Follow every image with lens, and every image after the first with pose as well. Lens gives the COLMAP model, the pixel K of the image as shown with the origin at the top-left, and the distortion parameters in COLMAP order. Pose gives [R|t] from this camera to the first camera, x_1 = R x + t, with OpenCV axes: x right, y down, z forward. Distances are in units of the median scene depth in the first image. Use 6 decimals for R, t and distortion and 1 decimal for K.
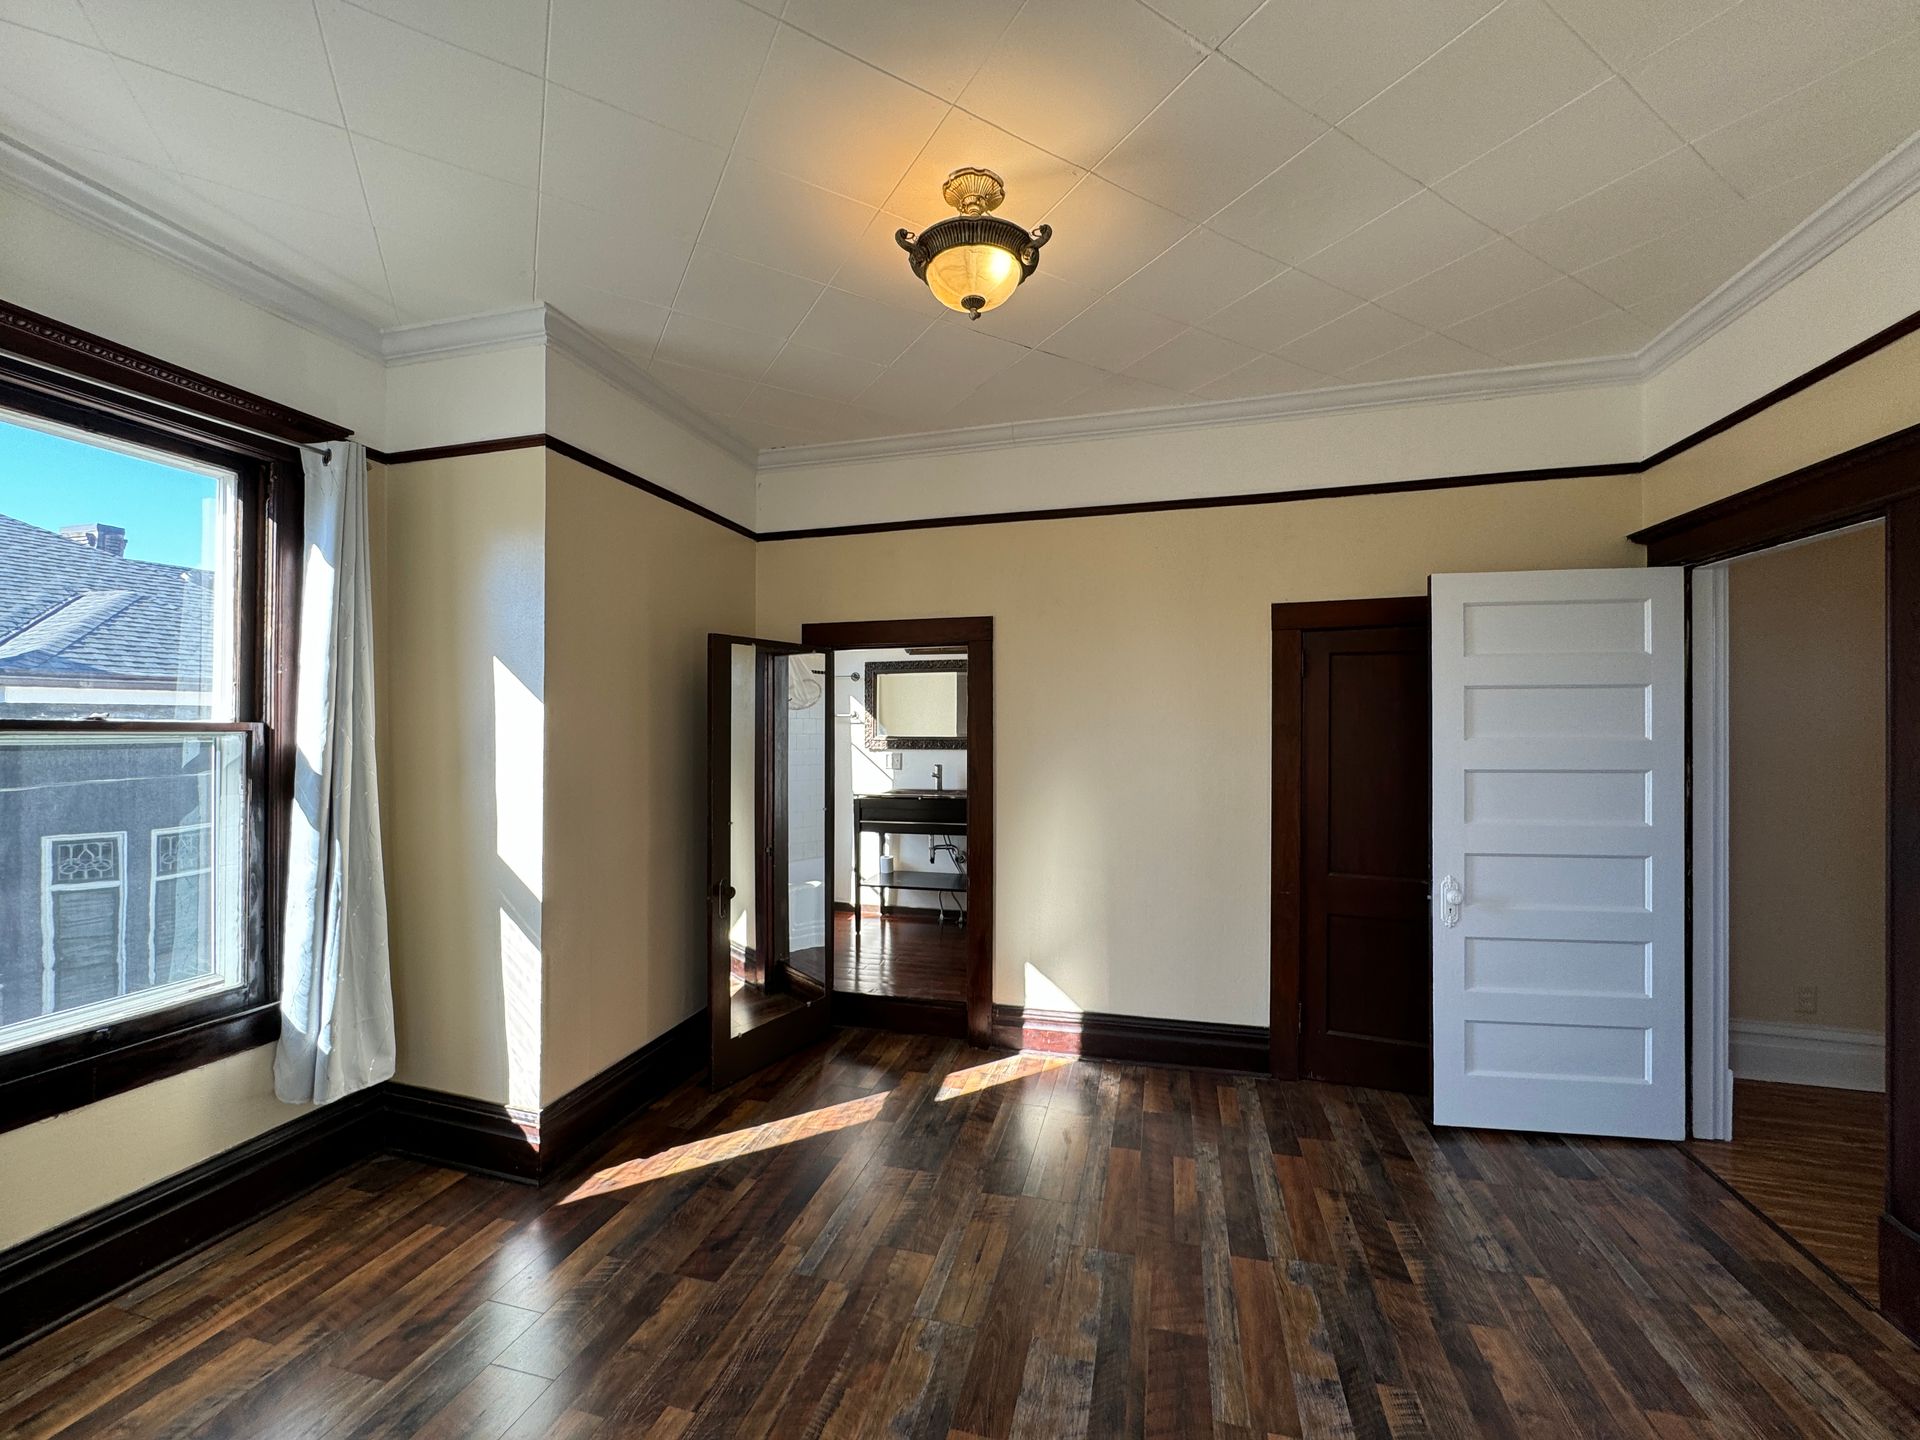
lens RADIAL K [[767.8, 0, 961.8], [0, 767.8, 722.2], [0, 0, 1]] dist [-0.001778, 0.000464]
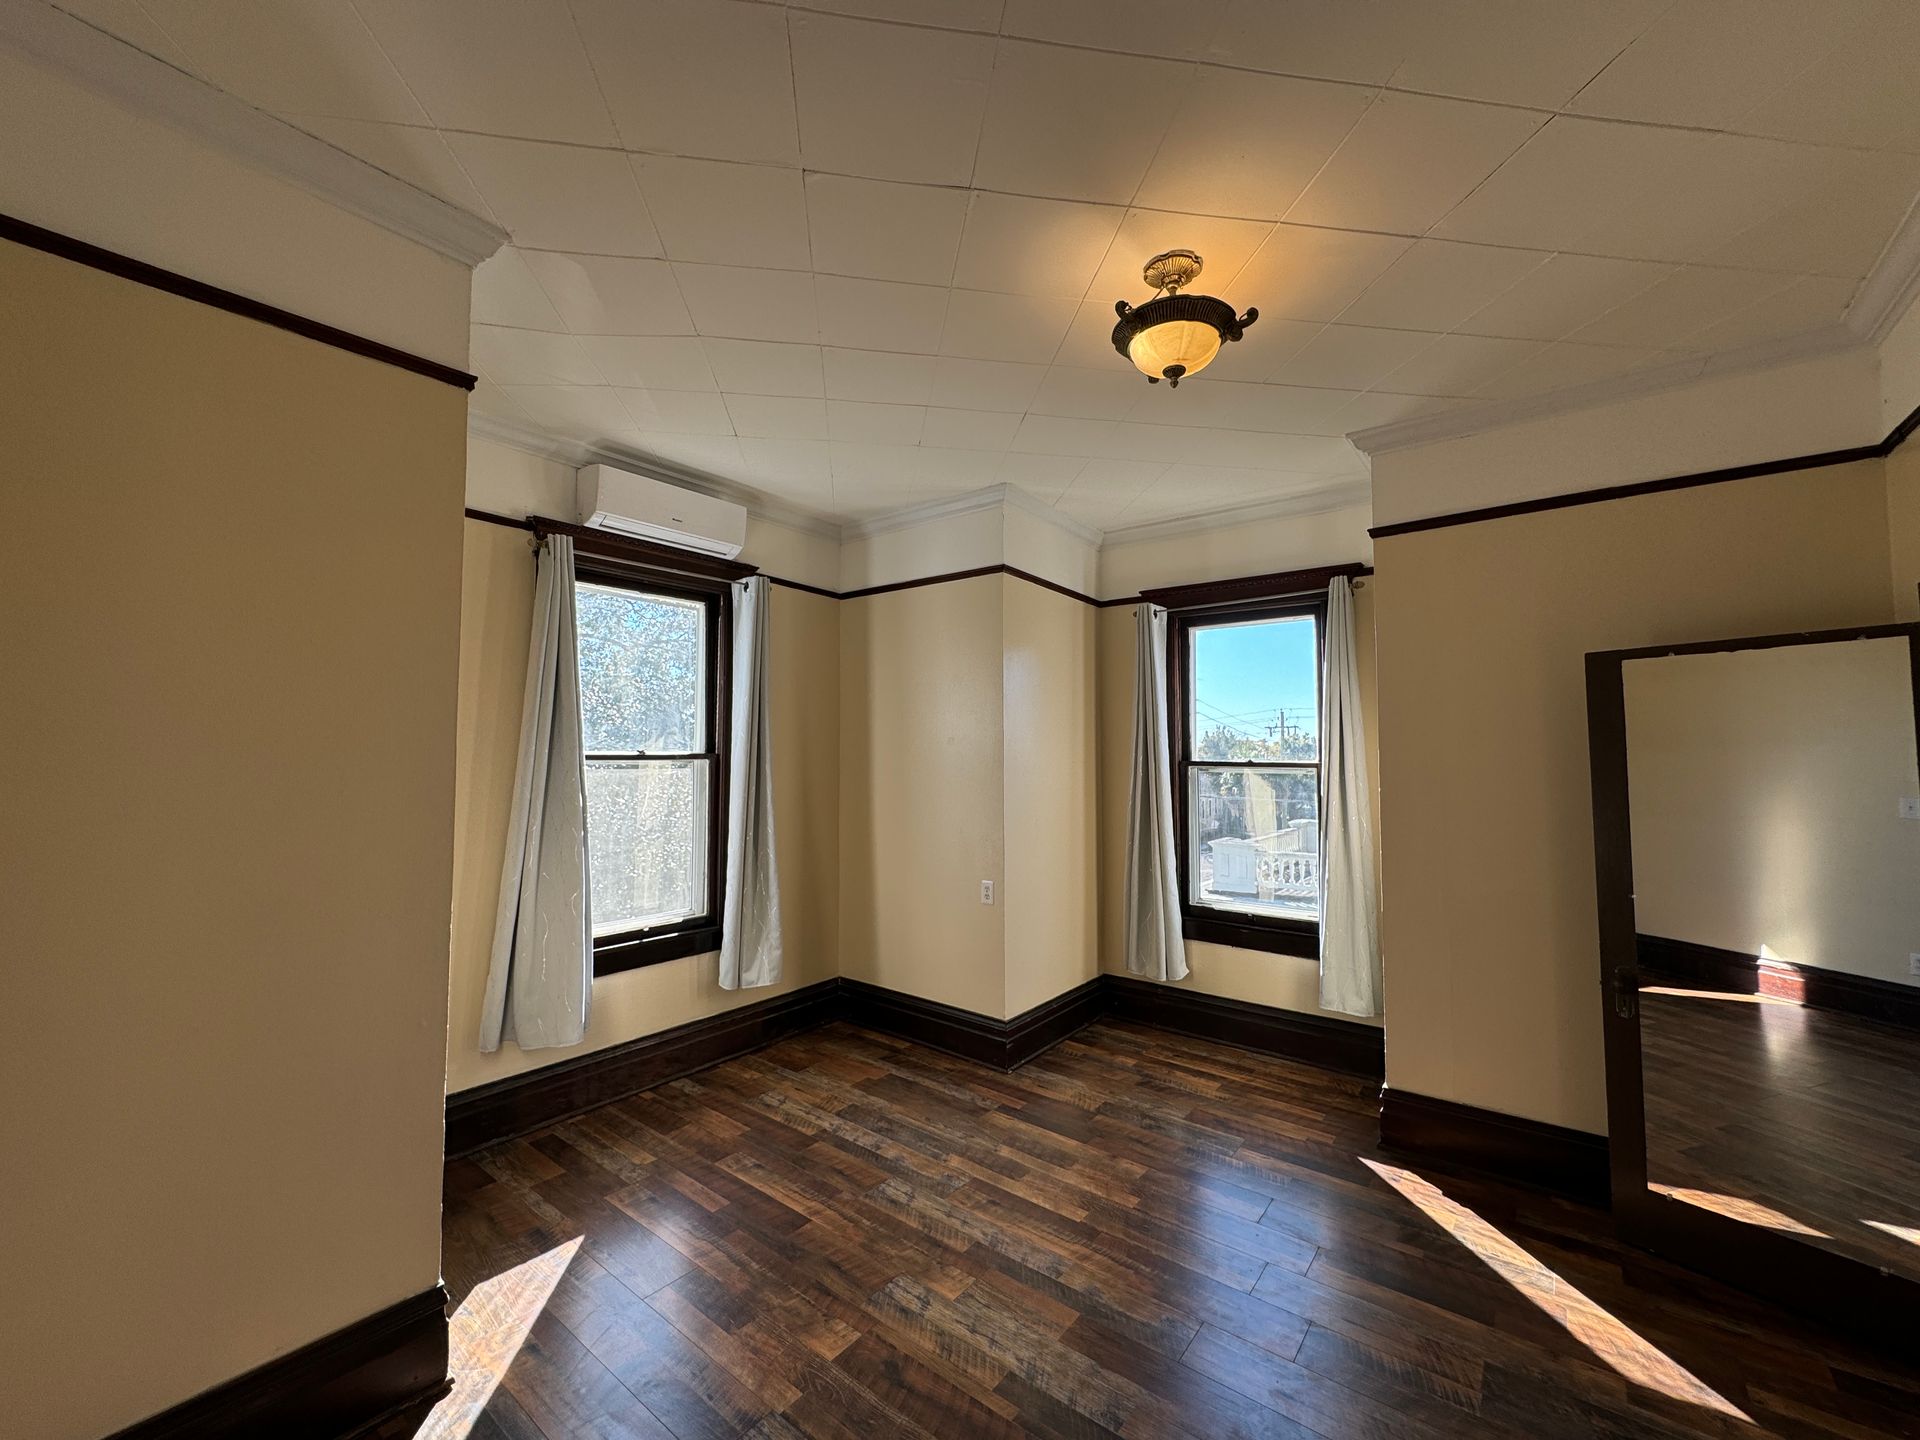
lens RADIAL K [[767.8, 0, 962.2], [0, 767.8, 716.7], [0, 0, 1]] dist [-0.001778, 0.000464]
pose [[-0.395605, -0.053014, -0.916890, 1.075416], [0.004152, 0.998219, -0.059508, -0.004232], [0.918411, -0.027348, -0.394680, 1.119941]]
